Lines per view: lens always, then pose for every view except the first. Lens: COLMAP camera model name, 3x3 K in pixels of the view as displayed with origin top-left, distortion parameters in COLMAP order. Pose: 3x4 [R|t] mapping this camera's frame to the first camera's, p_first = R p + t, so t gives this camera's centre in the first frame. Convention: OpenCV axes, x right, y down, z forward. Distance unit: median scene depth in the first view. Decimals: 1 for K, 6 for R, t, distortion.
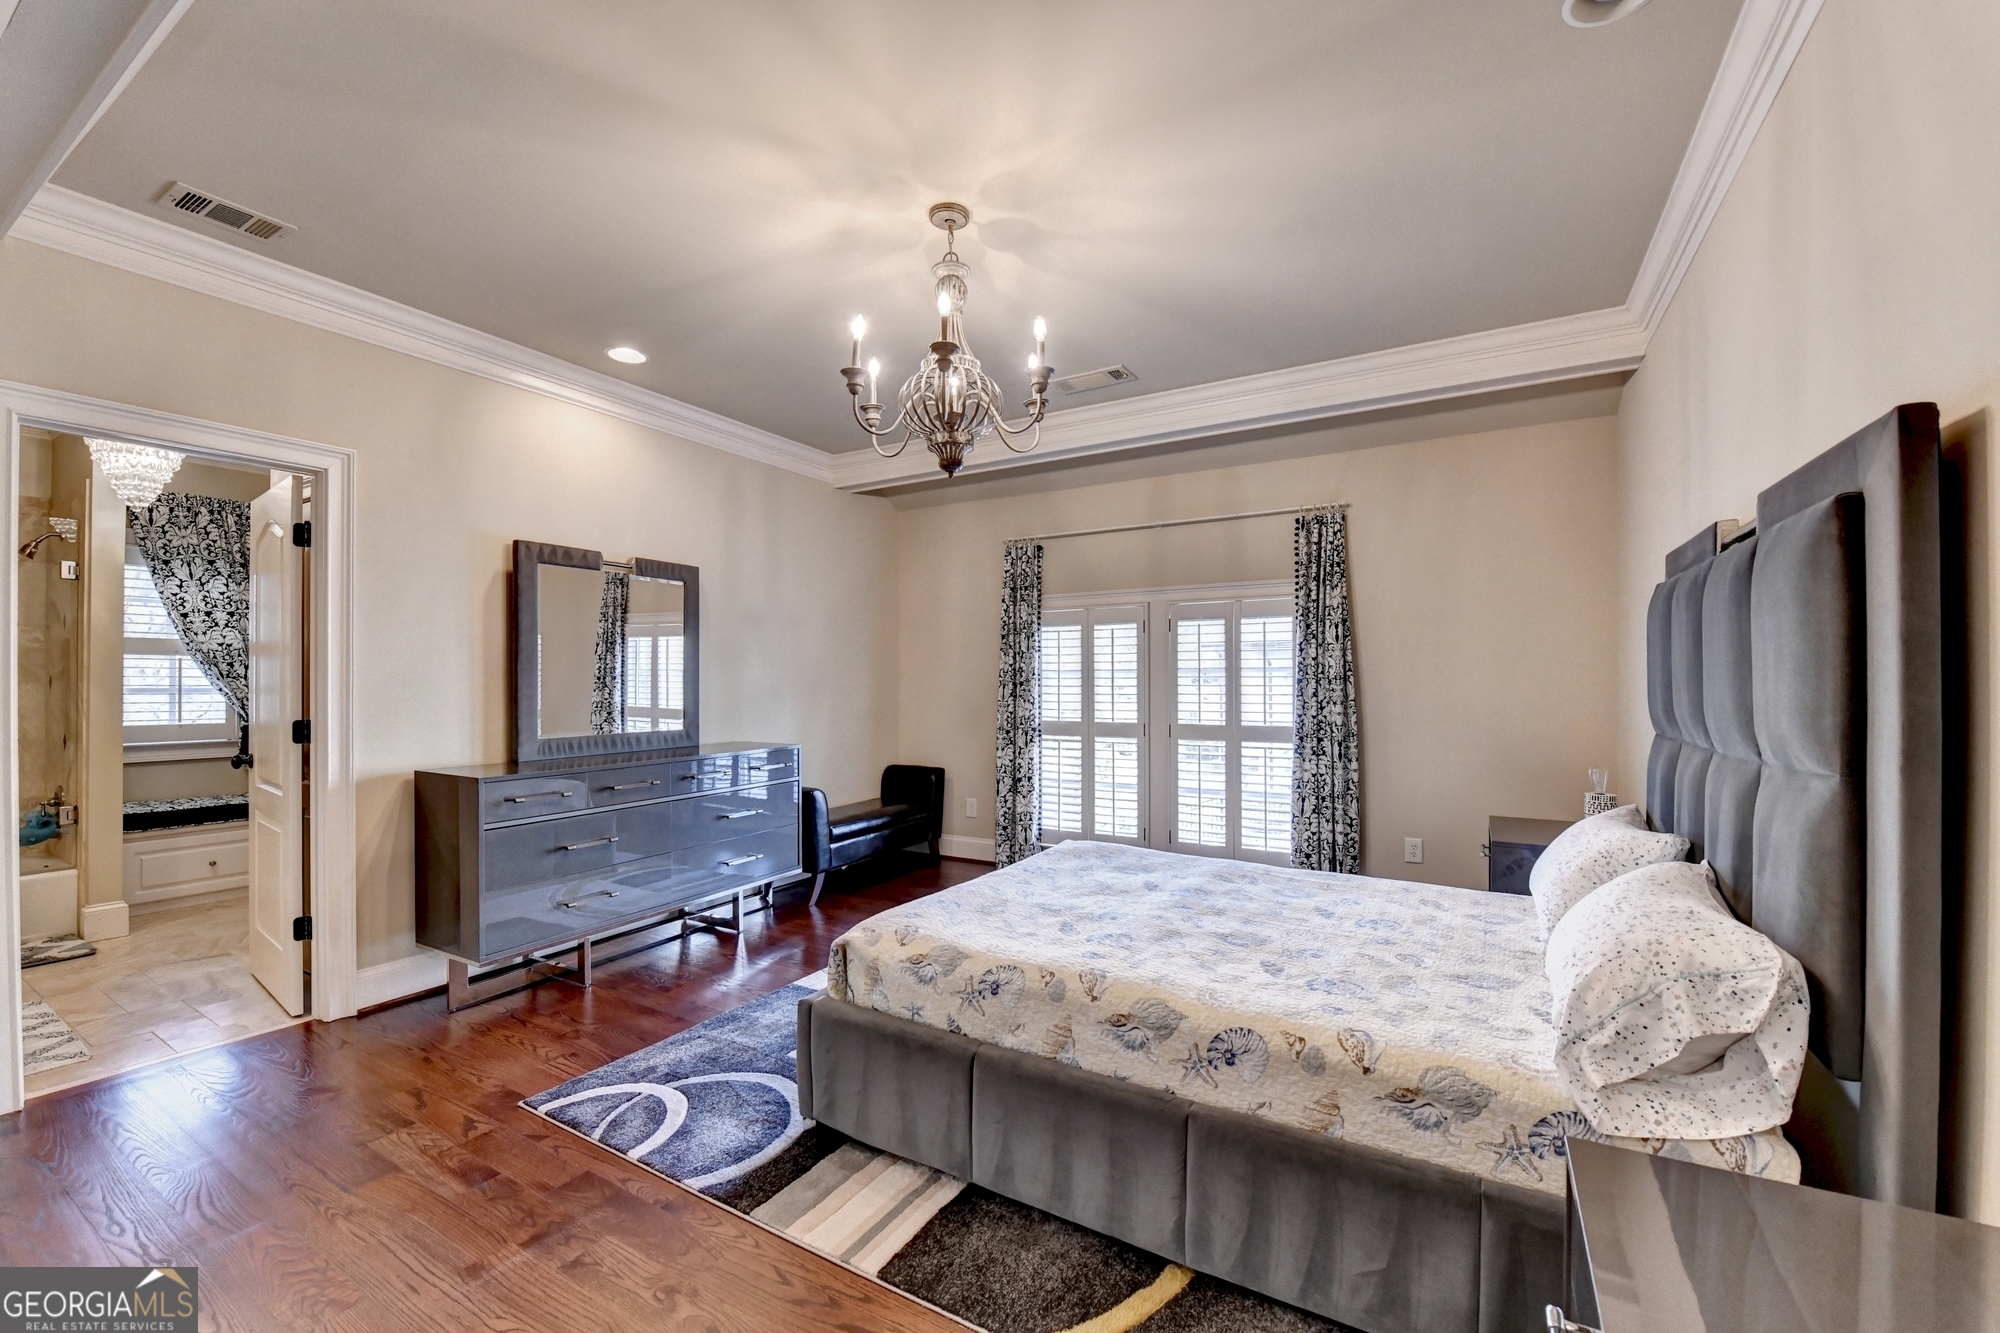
lens RADIAL K [[816.0, 0, 982.4], [0, 816.0, 679.4], [0, 0, 1]] dist [-0.020907, -0.000369]
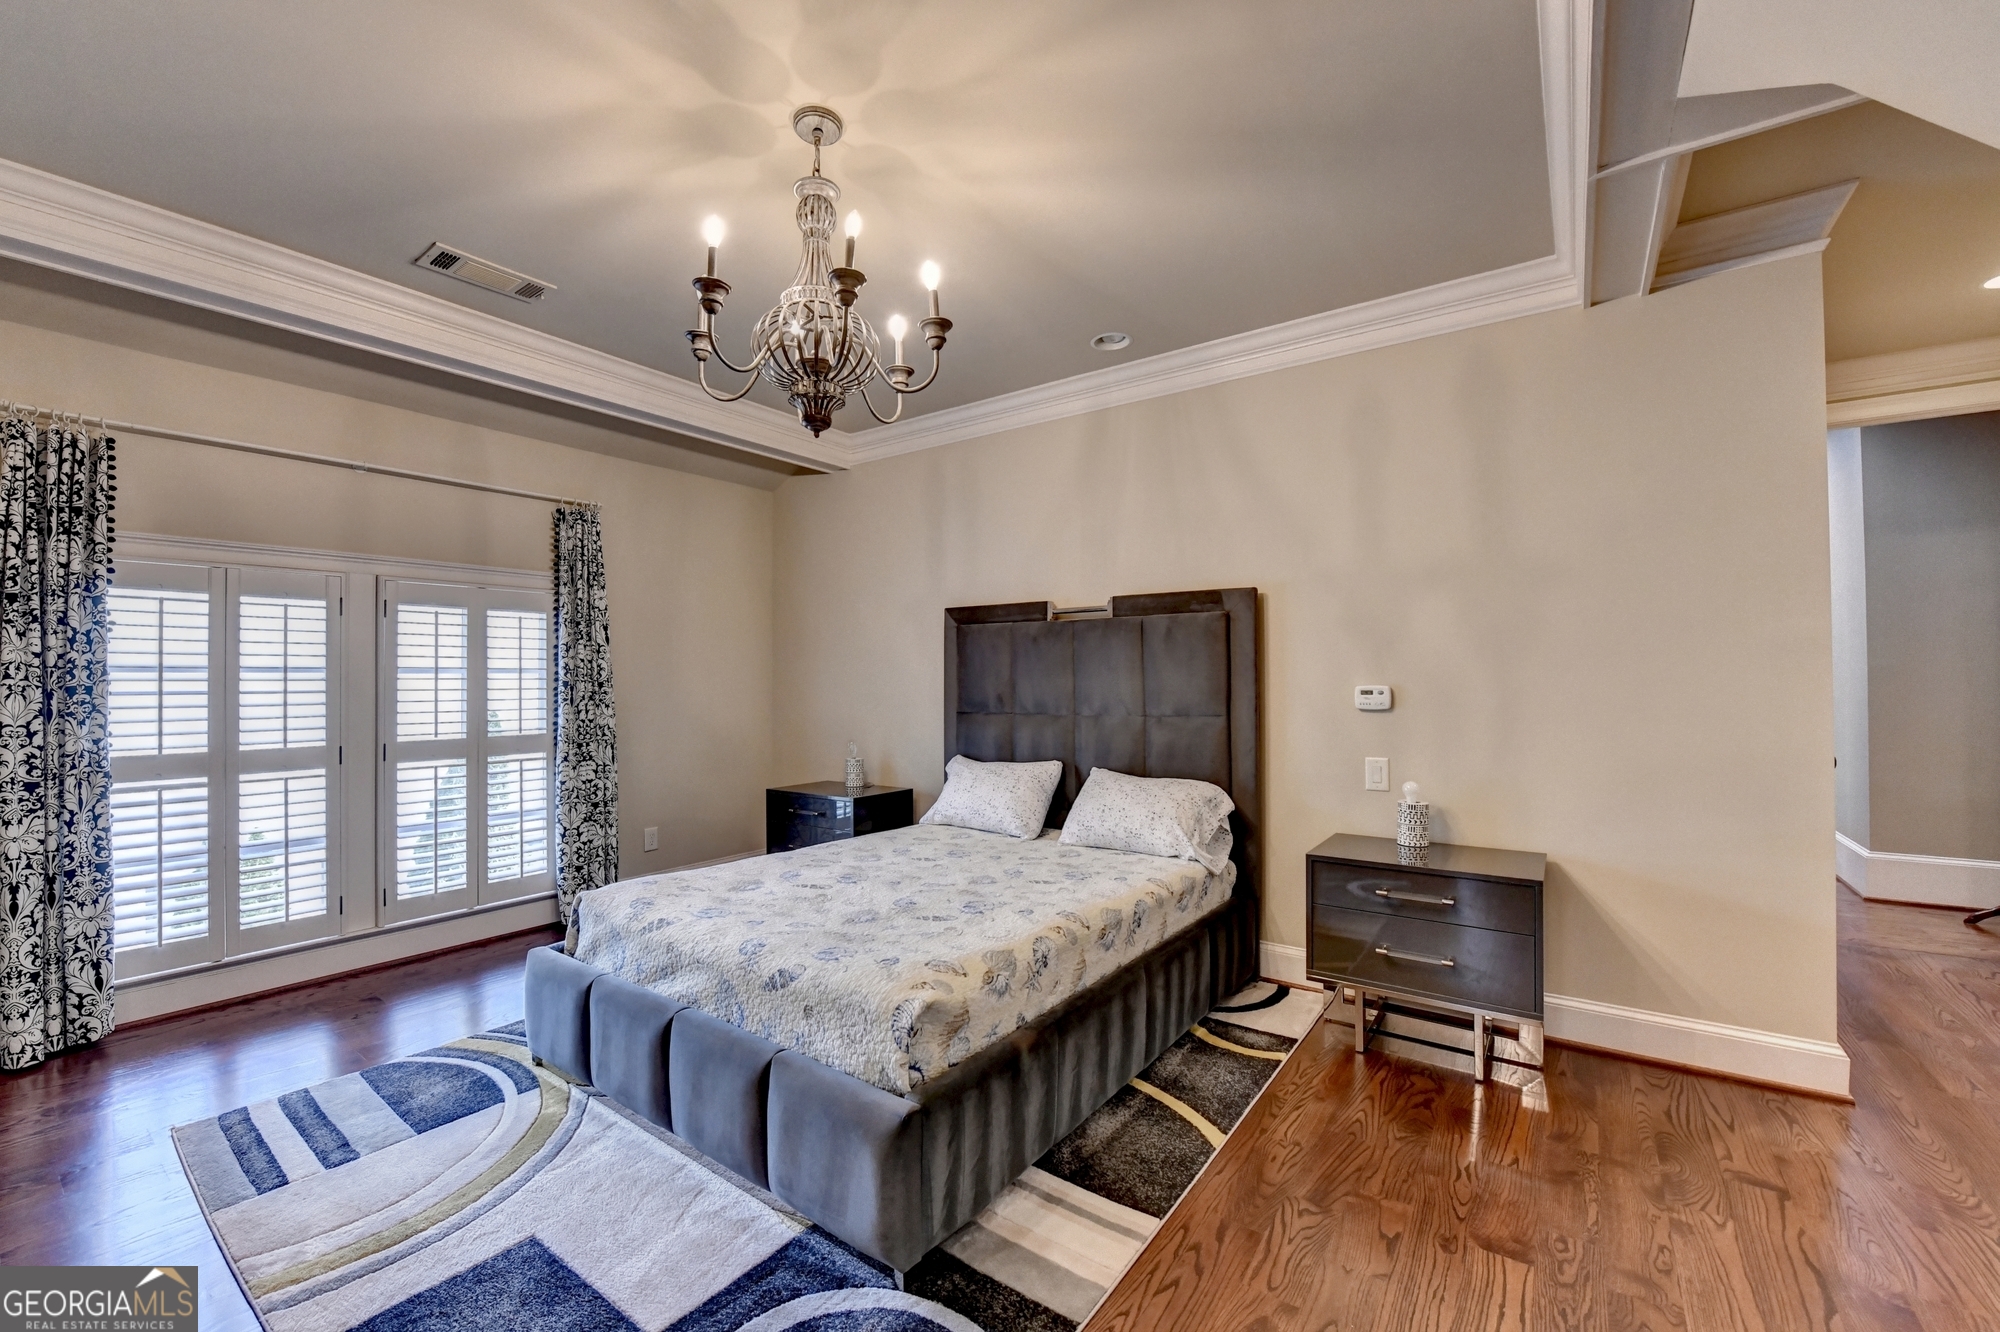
lens RADIAL K [[798.9, 0, 995.2], [0, 798.9, 665.6], [0, 0, 1]] dist [-0.020070, -0.000031]
pose [[0.088701, 0.019480, 0.995868, -0.459051], [0.002579, 0.999801, -0.019786, 0.000663], [-0.996055, 0.004323, 0.088633, 0.415404]]
